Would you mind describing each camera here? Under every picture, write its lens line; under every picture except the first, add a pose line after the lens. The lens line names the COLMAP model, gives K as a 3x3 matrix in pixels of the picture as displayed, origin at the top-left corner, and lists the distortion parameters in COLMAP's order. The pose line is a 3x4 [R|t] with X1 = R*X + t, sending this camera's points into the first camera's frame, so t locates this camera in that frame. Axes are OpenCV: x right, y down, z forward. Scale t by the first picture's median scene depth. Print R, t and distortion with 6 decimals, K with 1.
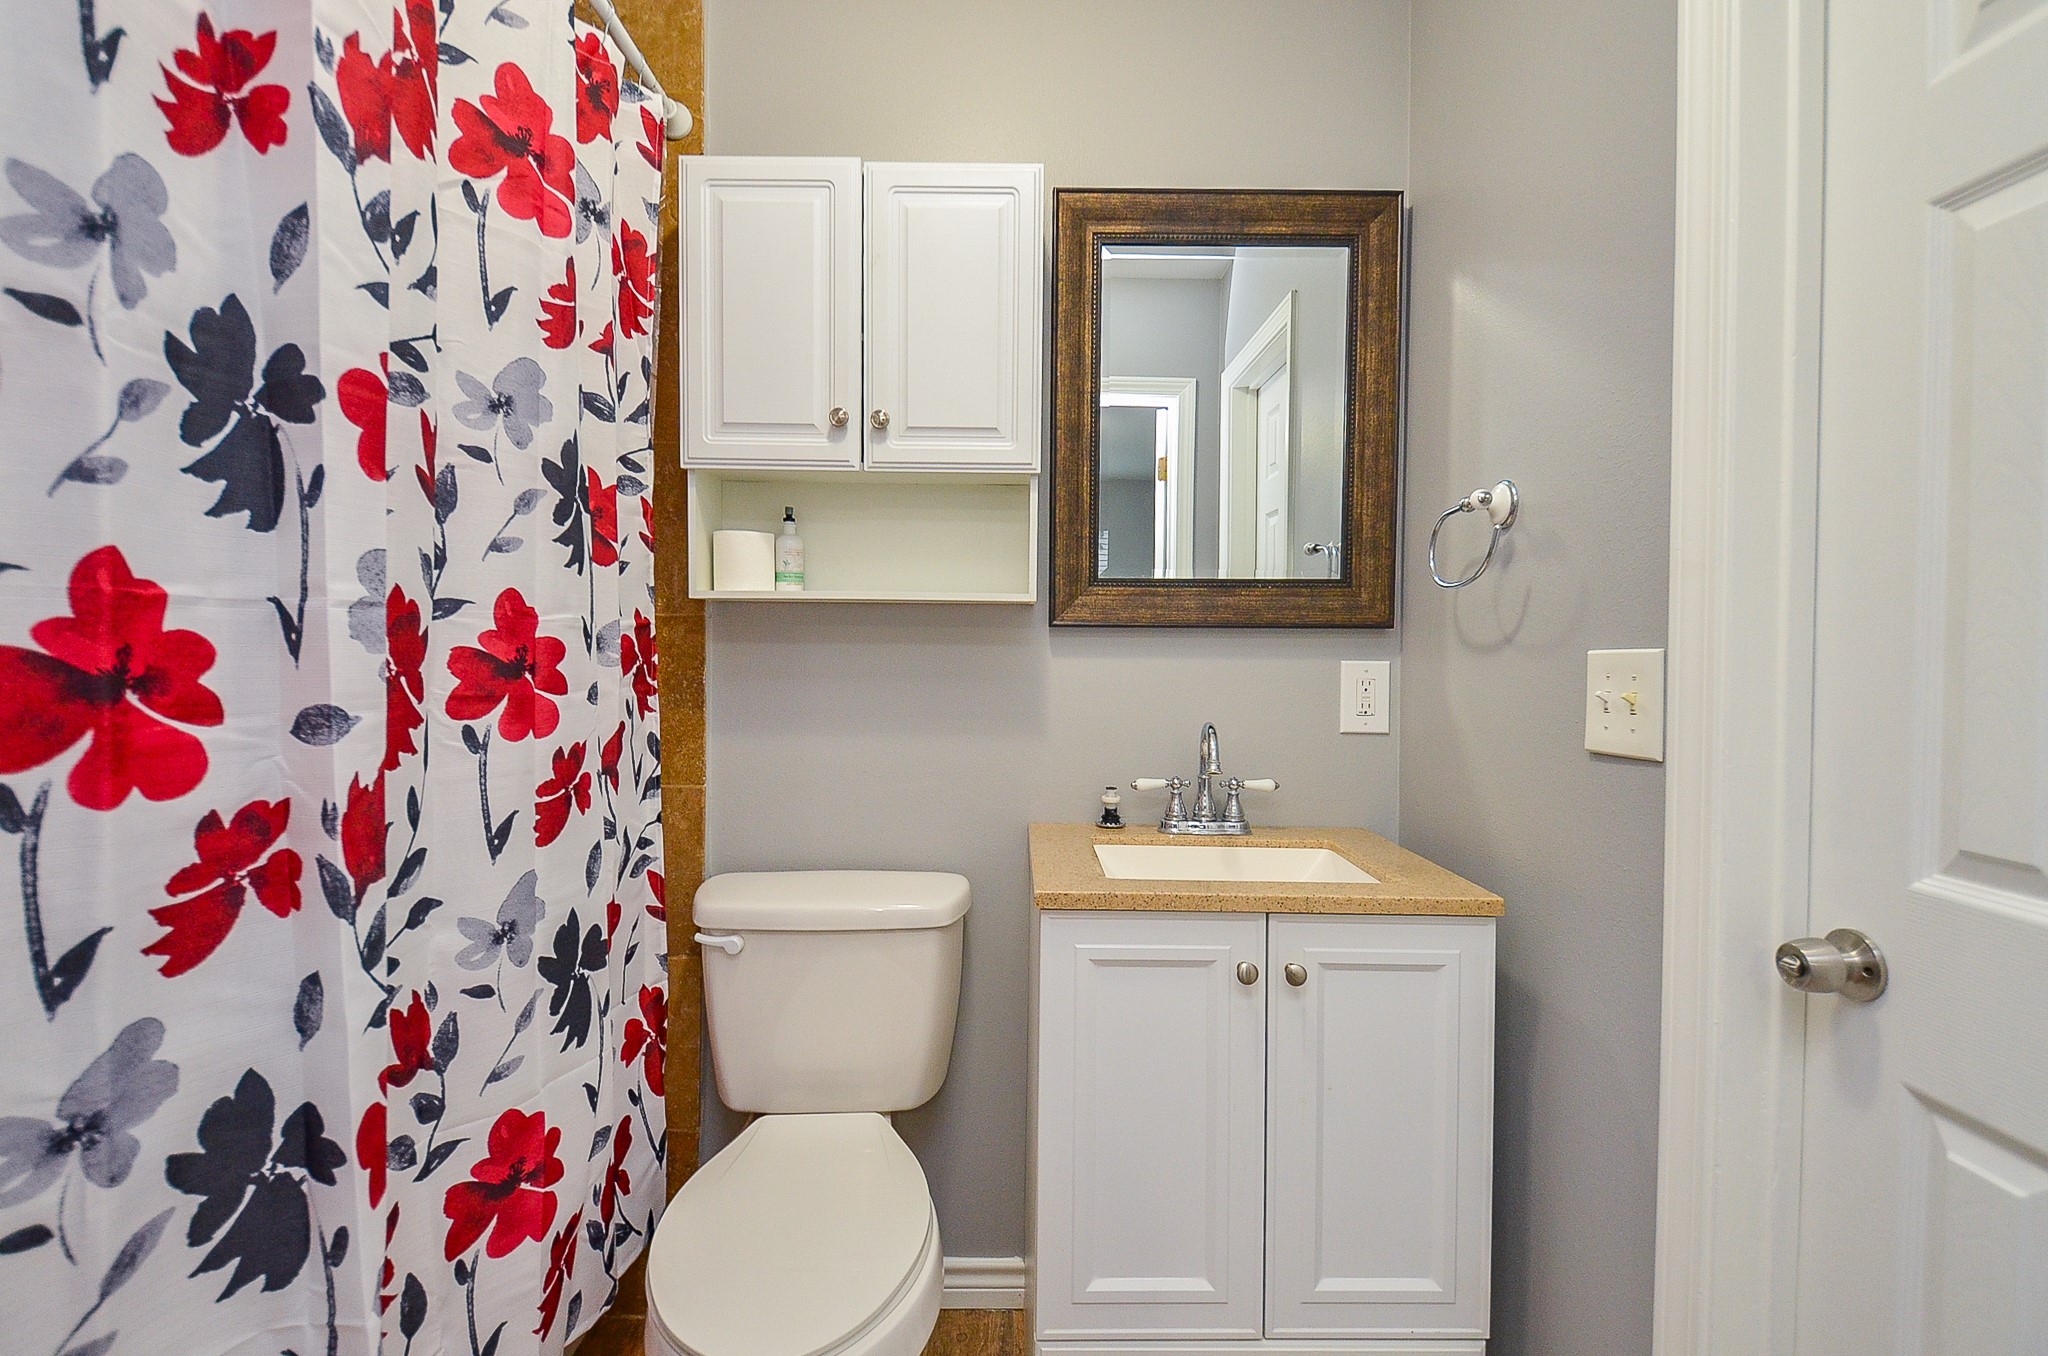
lens RADIAL K [[897.1, 0, 1010.6], [0, 897.1, 655.2], [0, 0, 1]] dist [0.041320, -0.022343]
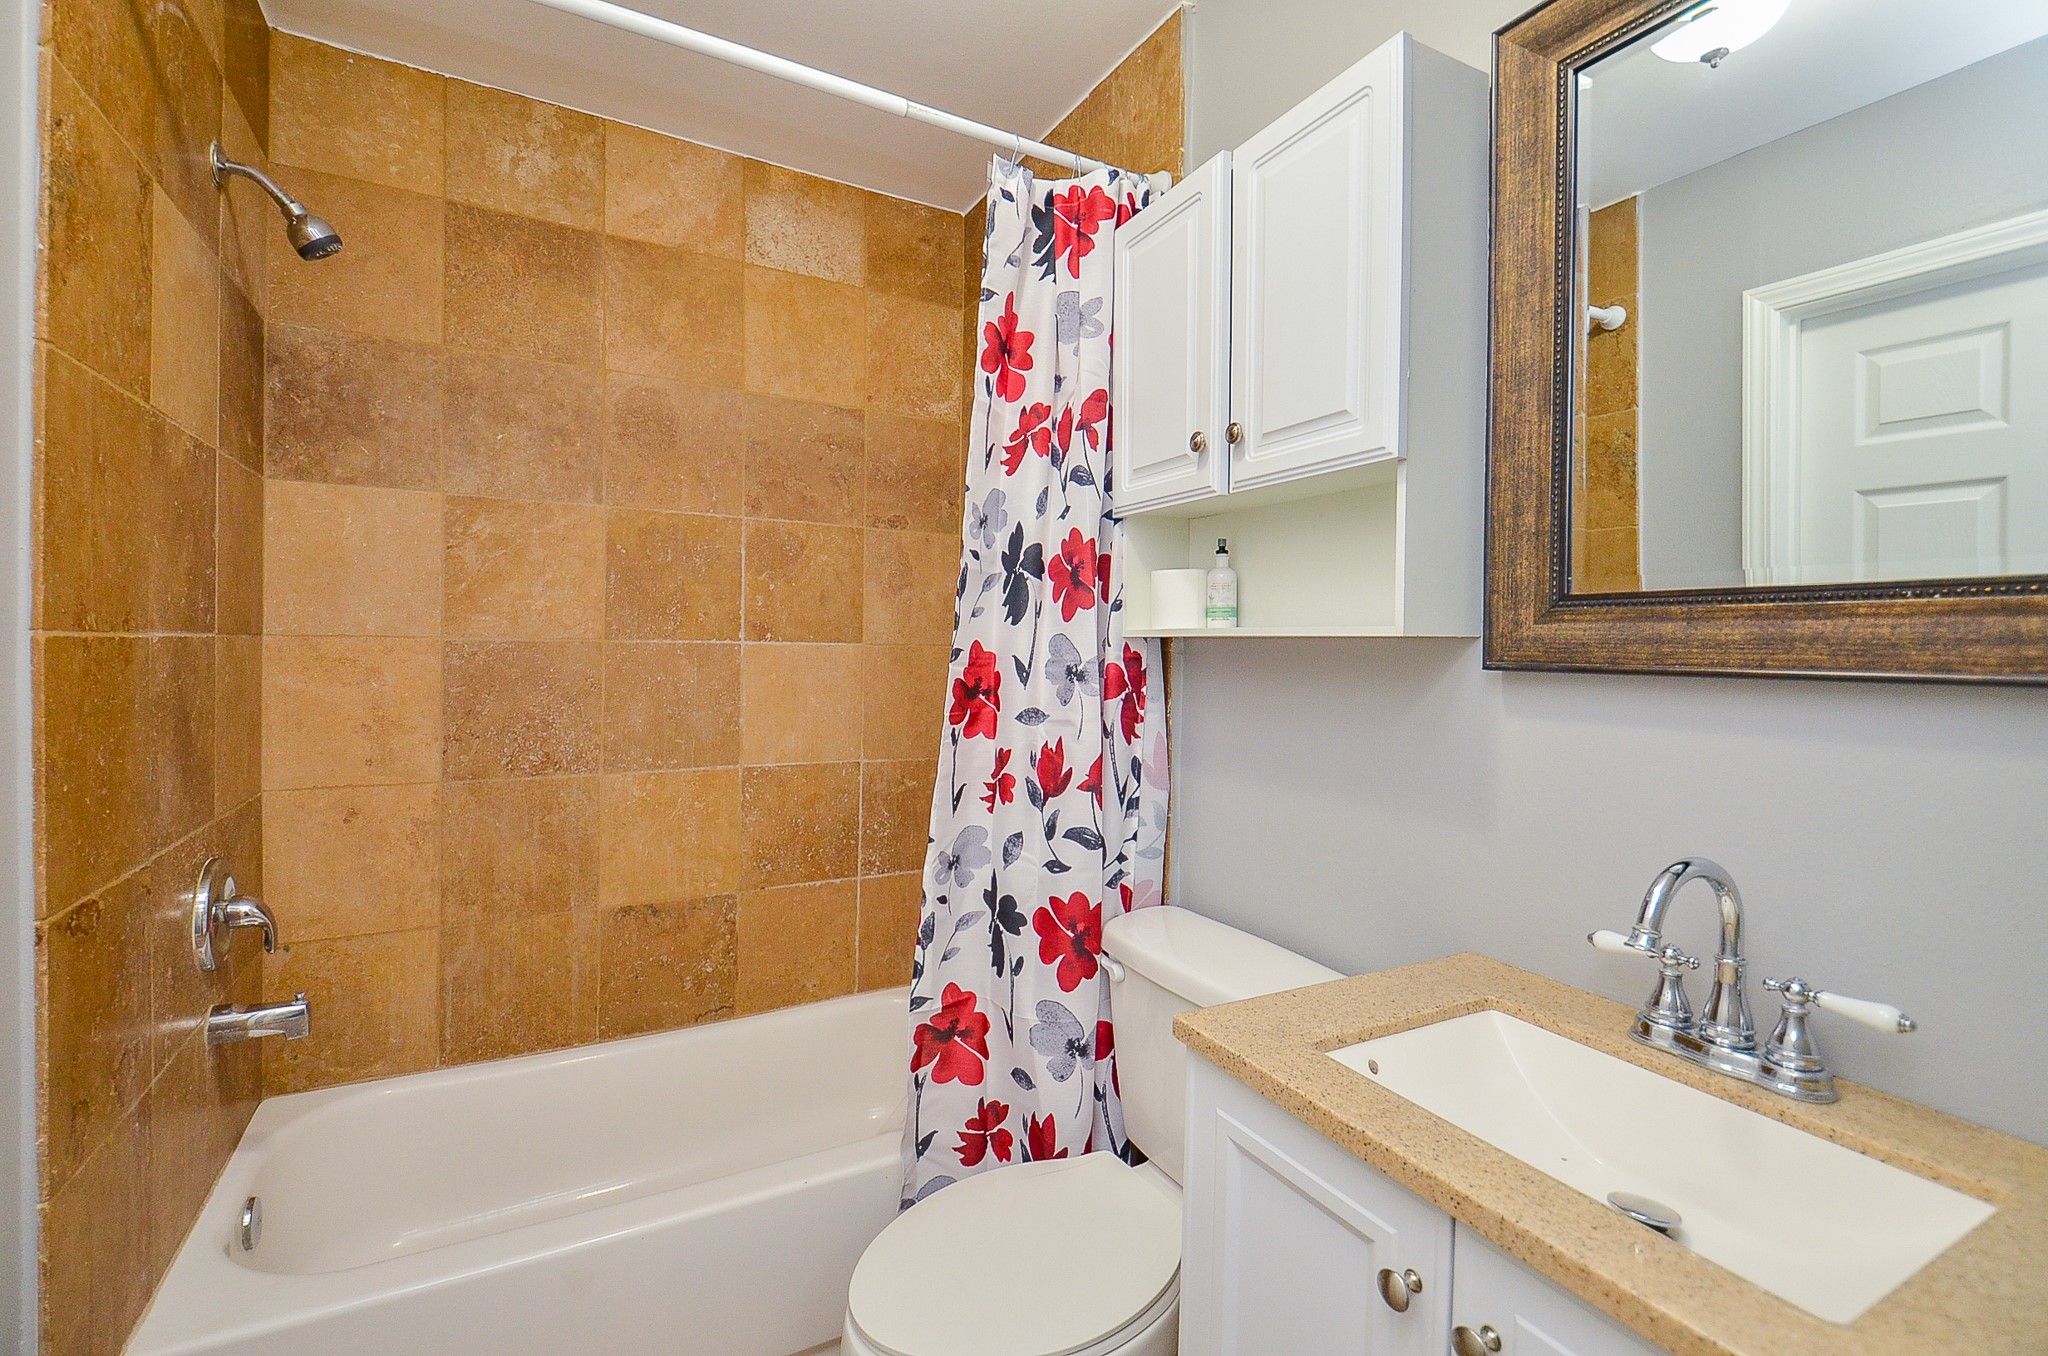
lens RADIAL K [[897.1, 0, 1010.6], [0, 897.1, 655.2], [0, 0, 1]] dist [0.041320, -0.022343]
pose [[0.462505, 0.010322, -0.886557, 0.497103], [-0.023248, 0.999730, -0.000489, -0.035487], [0.886312, 0.020837, 0.462620, 0.364213]]
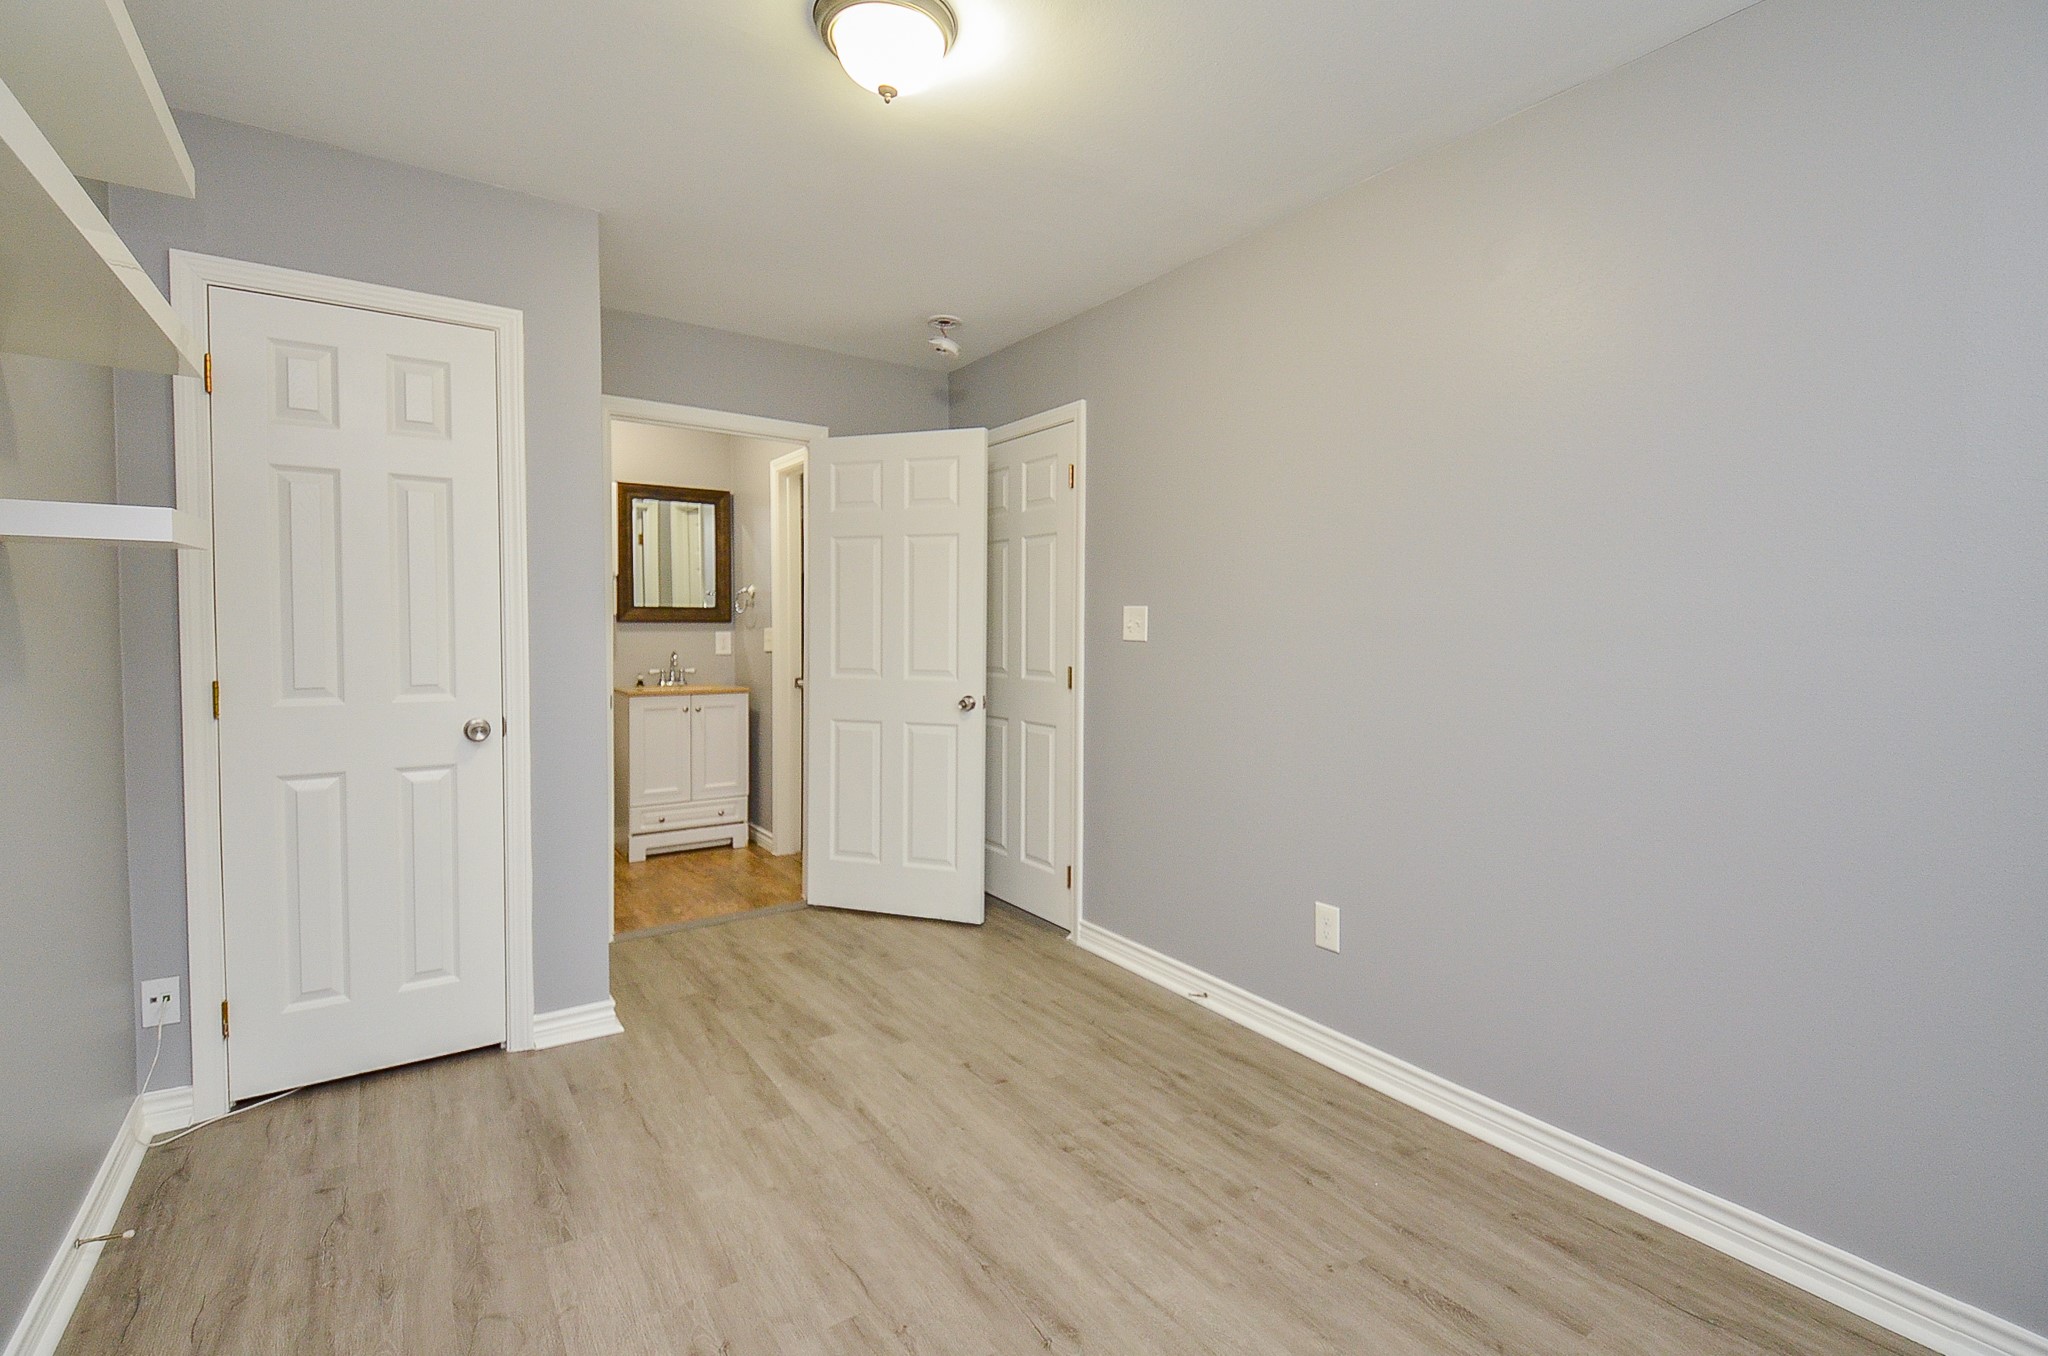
lens RADIAL K [[897.1, 0, 1010.6], [0, 897.1, 655.2], [0, 0, 1]] dist [0.041320, -0.022343]
pose [[0.826905, -0.021620, 0.561925, -0.587560], [0.005966, 0.999542, 0.029678, -0.001087], [-0.562309, -0.021188, 0.826655, -2.308732]]
